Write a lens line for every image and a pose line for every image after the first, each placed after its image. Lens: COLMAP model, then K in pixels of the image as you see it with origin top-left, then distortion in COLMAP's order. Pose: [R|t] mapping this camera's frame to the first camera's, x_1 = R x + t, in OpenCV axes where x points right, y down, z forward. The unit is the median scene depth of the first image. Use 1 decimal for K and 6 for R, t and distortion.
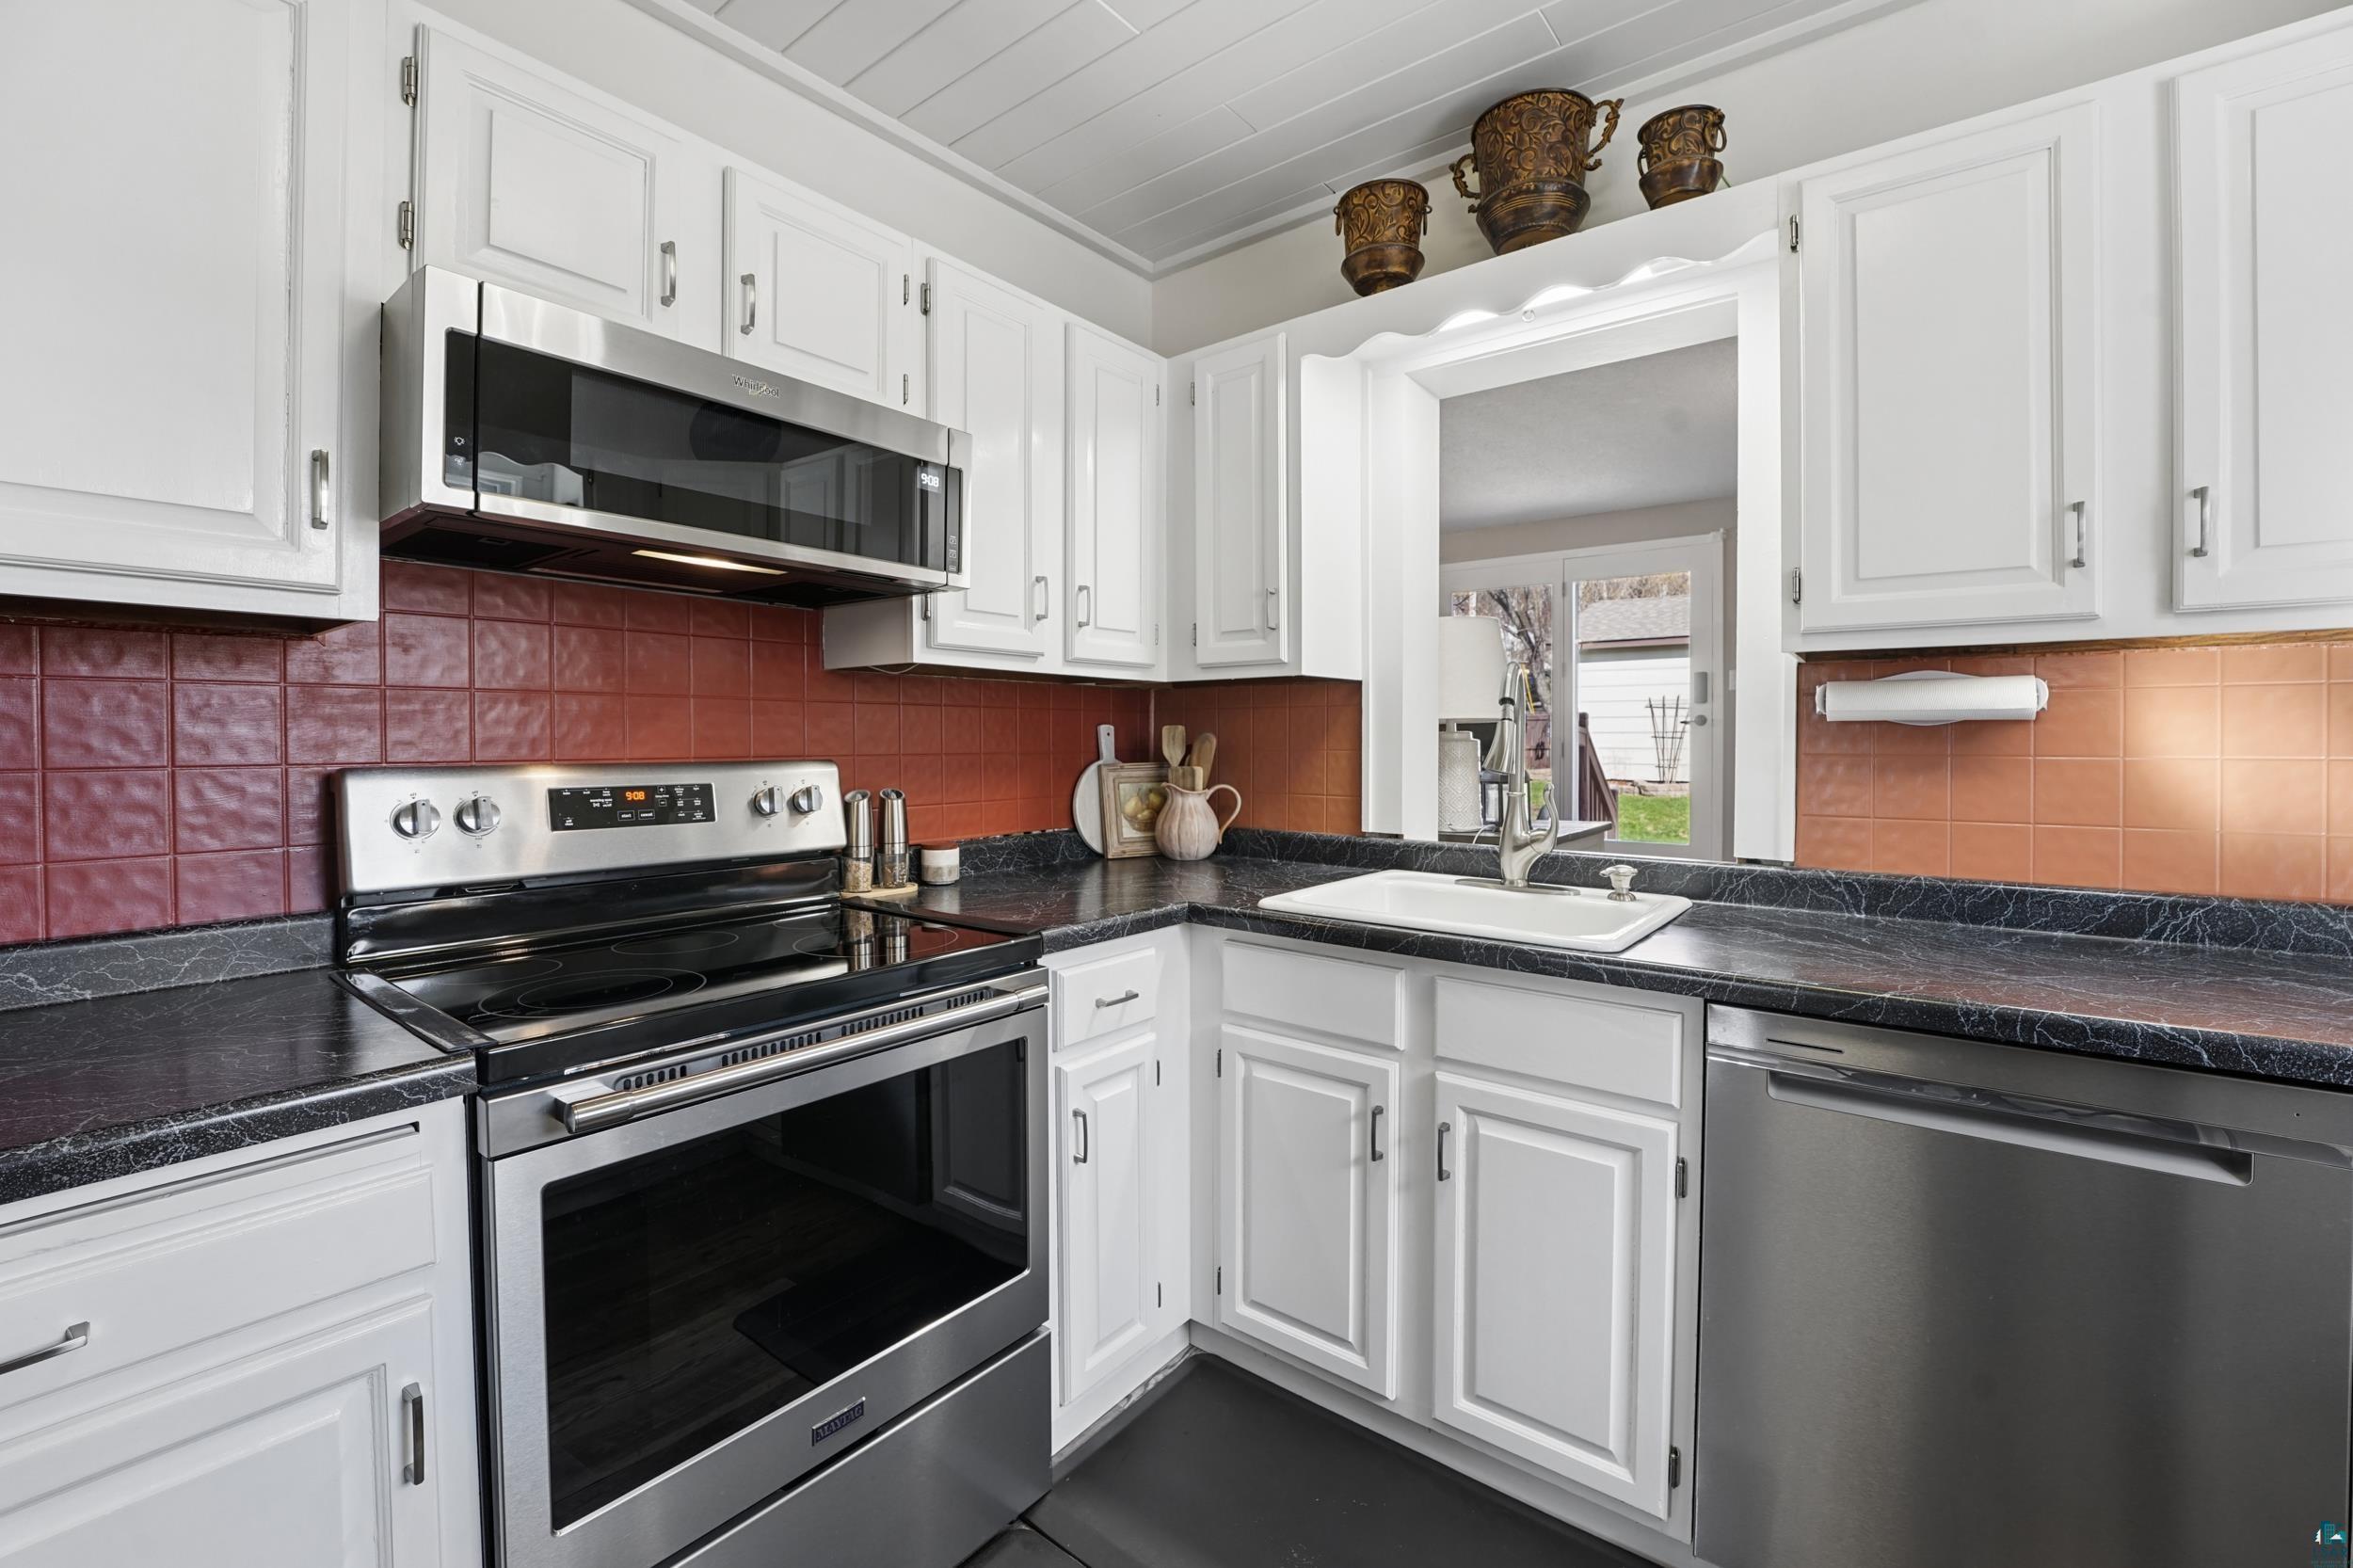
lens RADIAL K [[966.7, 0, 1185.3], [0, 966.7, 759.8], [0, 0, 1]] dist [-0.019229, 0.001125]
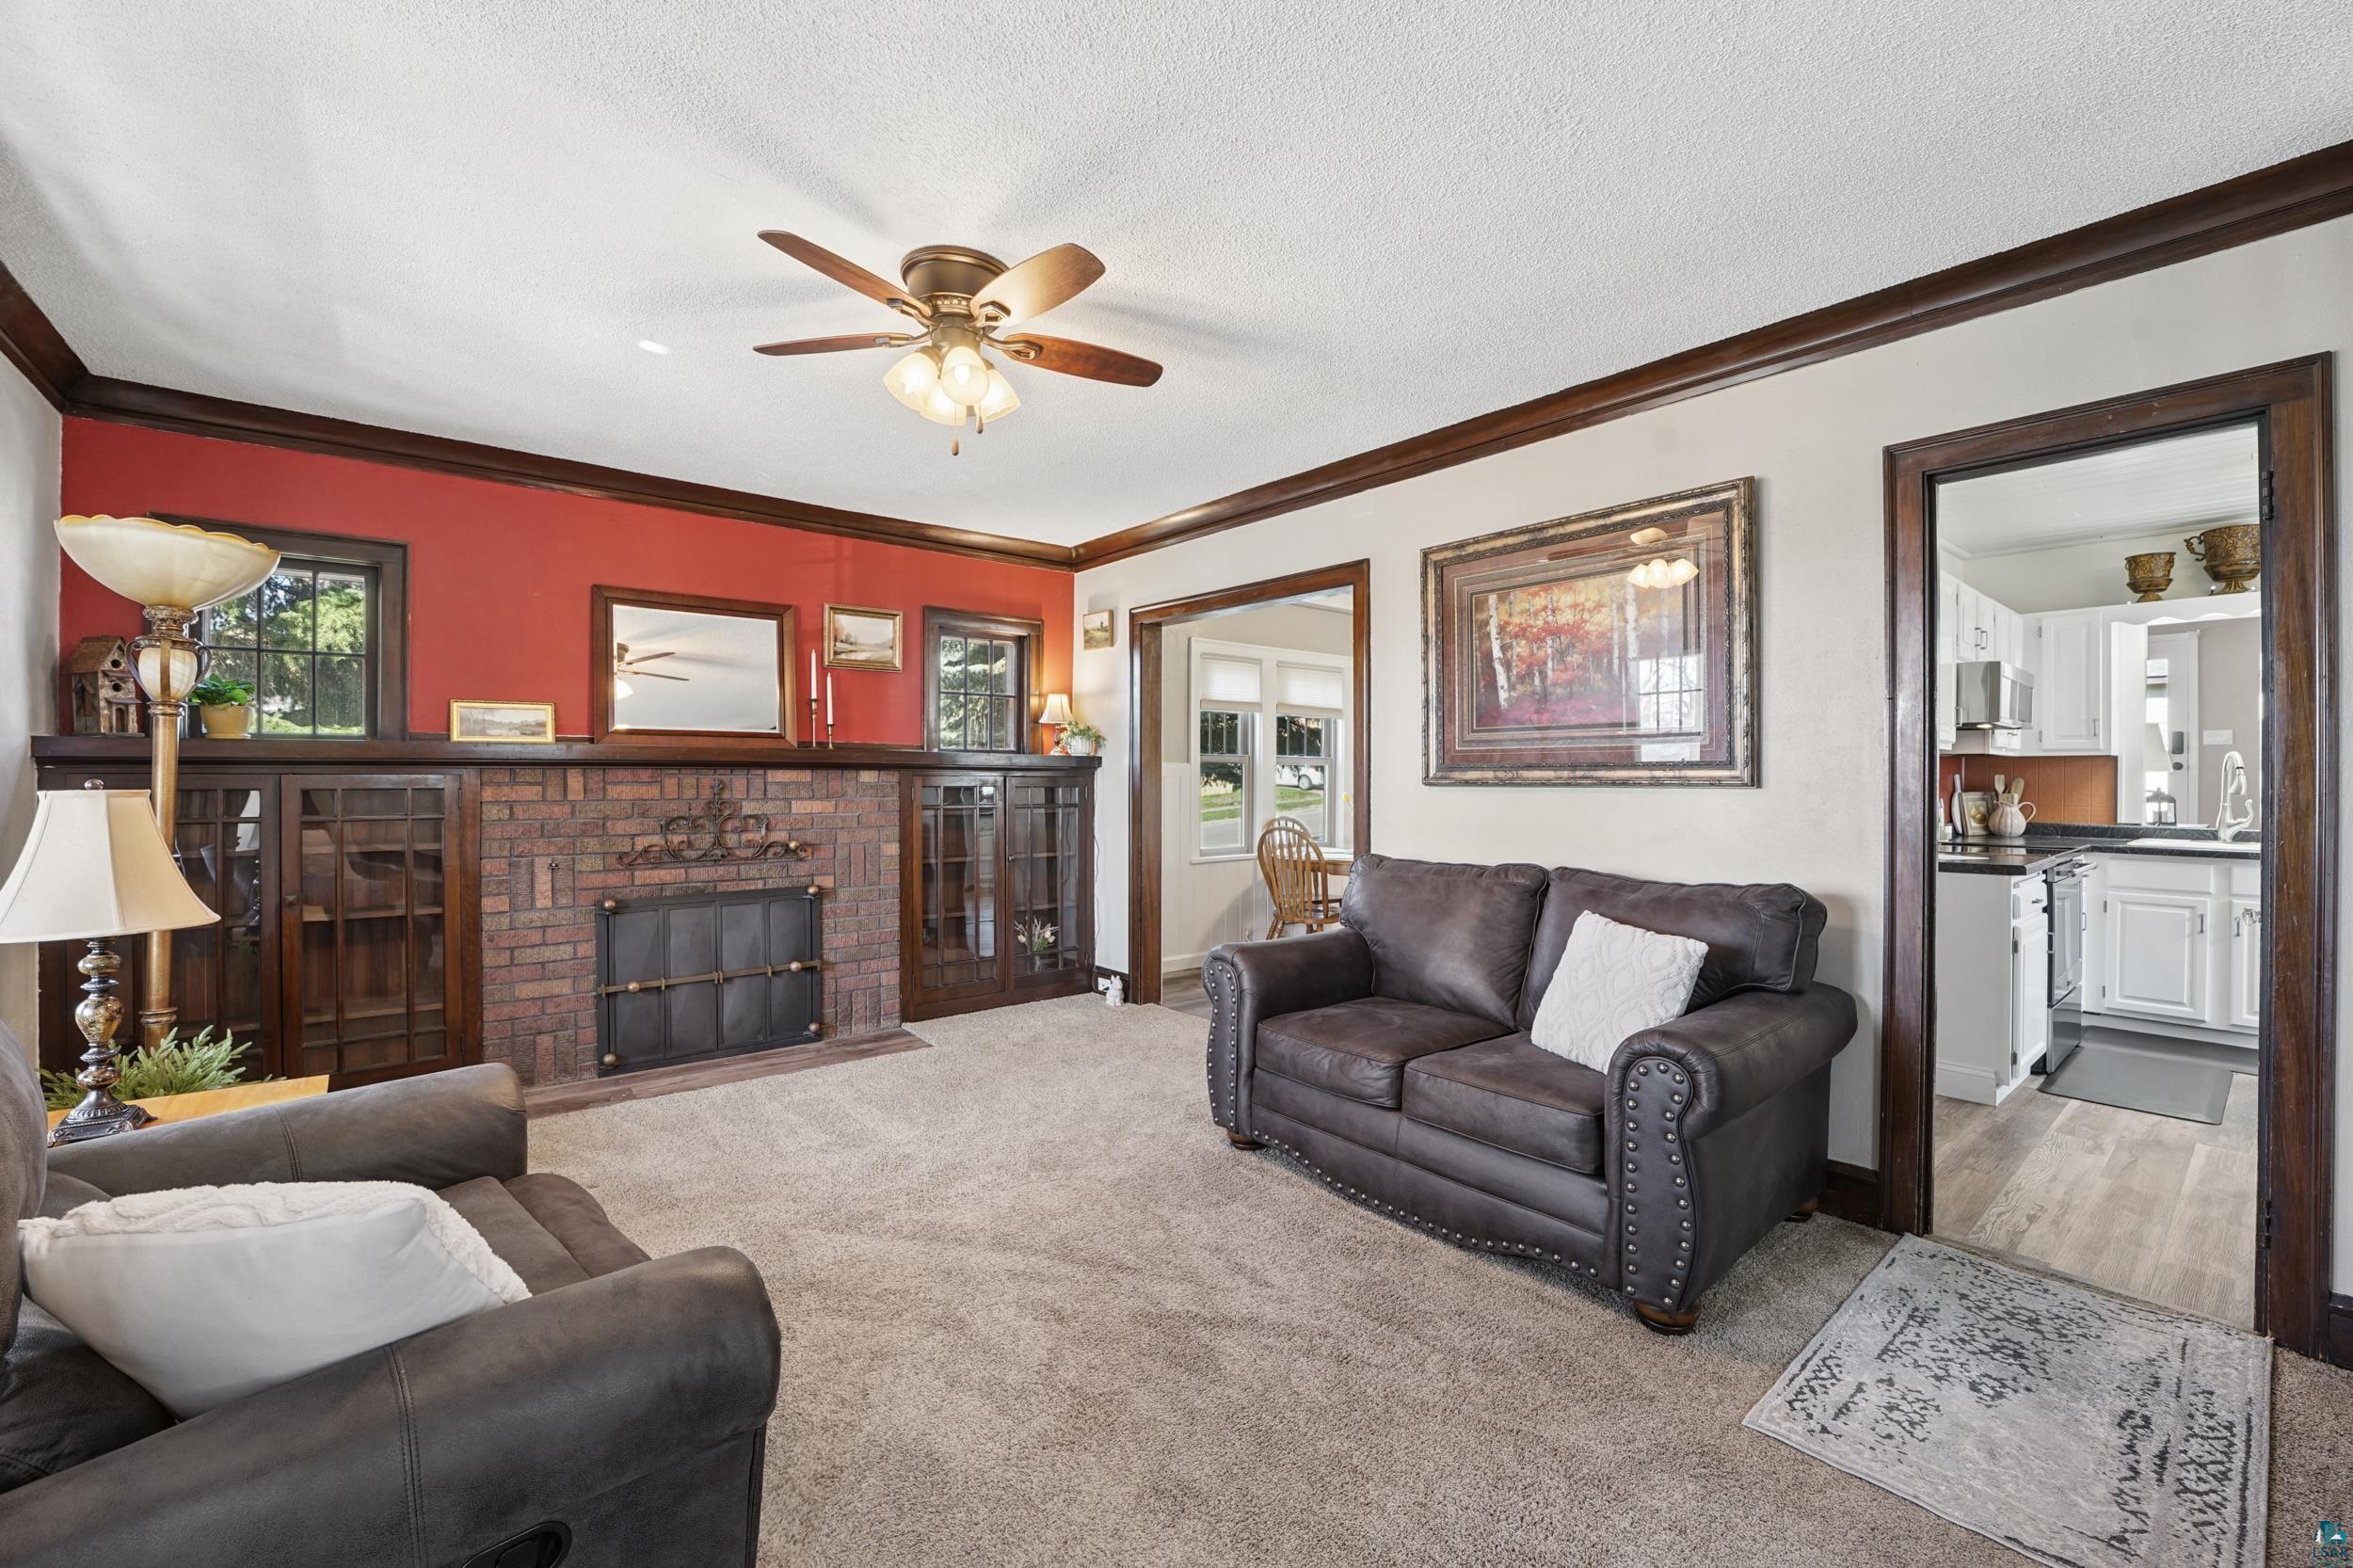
lens RADIAL K [[966.7, 0, 1167.1], [0, 966.7, 778.5], [0, 0, 1]] dist [-0.019229, 0.001125]
pose [[0.972944, 0.002771, -0.231025, -1.795415], [-0.006258, 0.999877, -0.014363, 0.021556], [0.230957, 0.015420, 0.972842, -2.036845]]
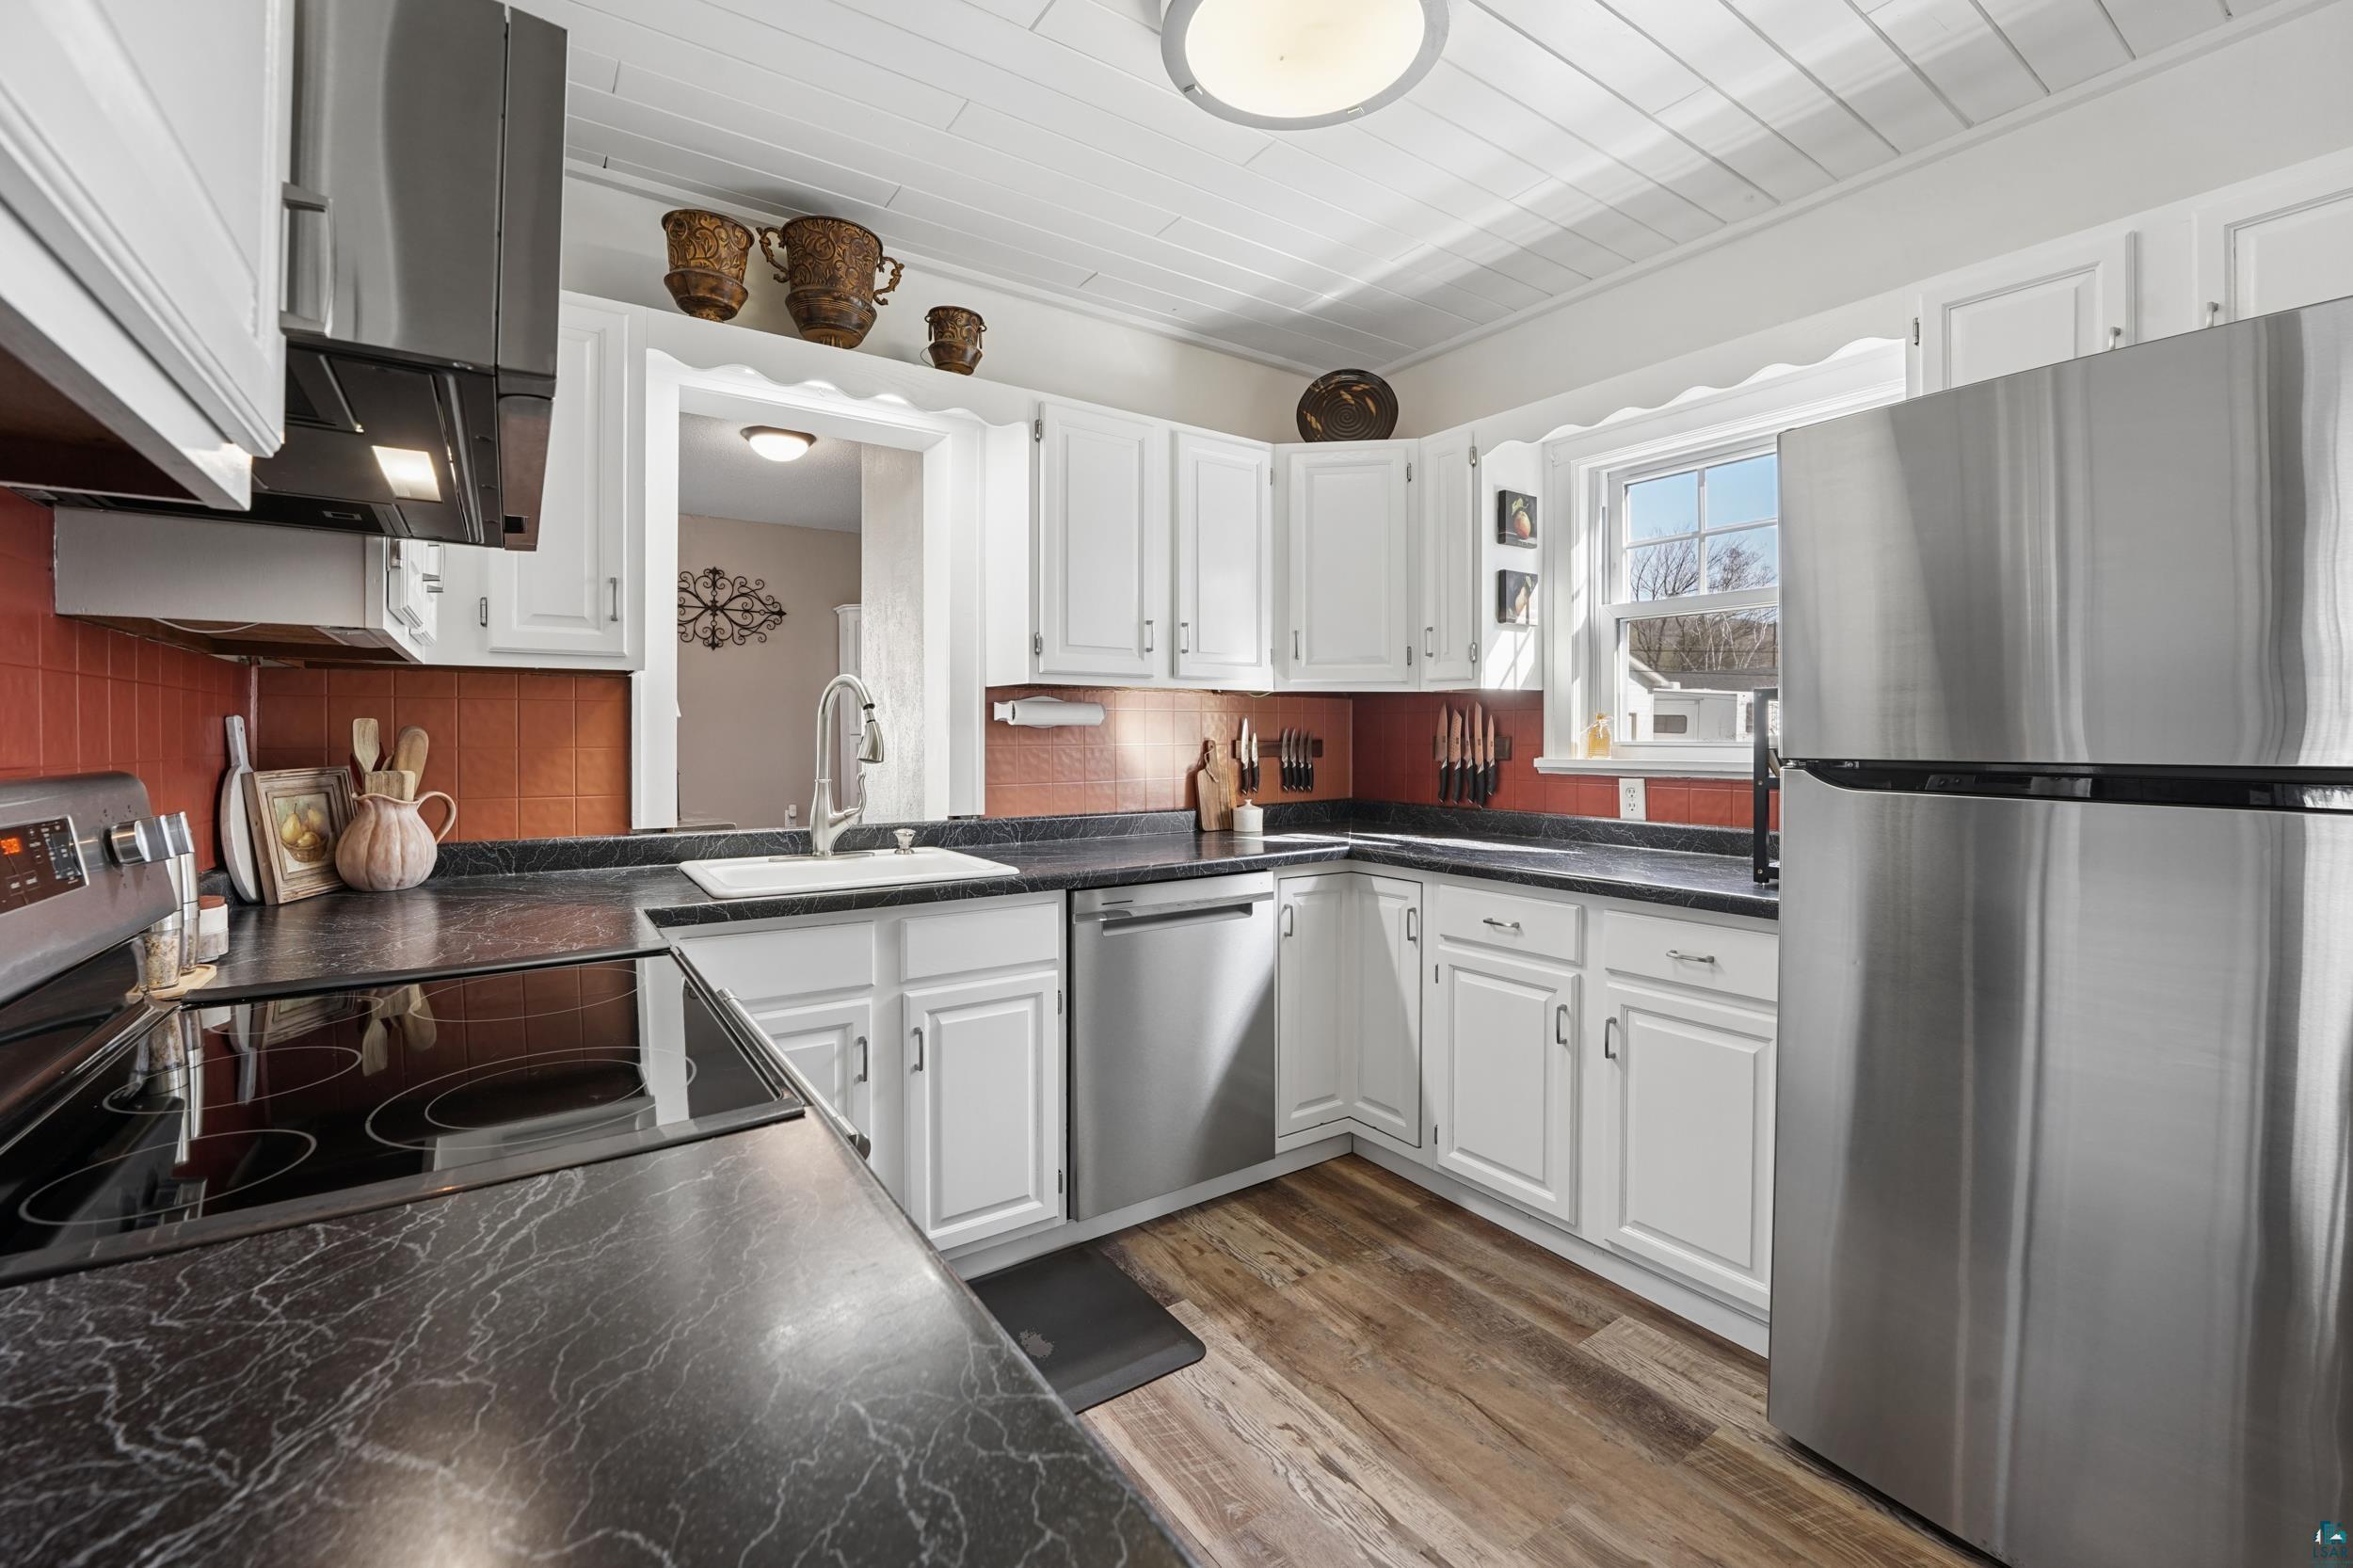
lens RADIAL K [[966.7, 0, 1173.8], [0, 966.7, 743.2], [0, 0, 1]] dist [-0.019229, 0.001125]
pose [[0.316565, -0.007487, 0.948541, -0.709833], [0.019796, 0.999803, 0.001285, -0.004919], [-0.948364, 0.018371, 0.316651, 0.199695]]
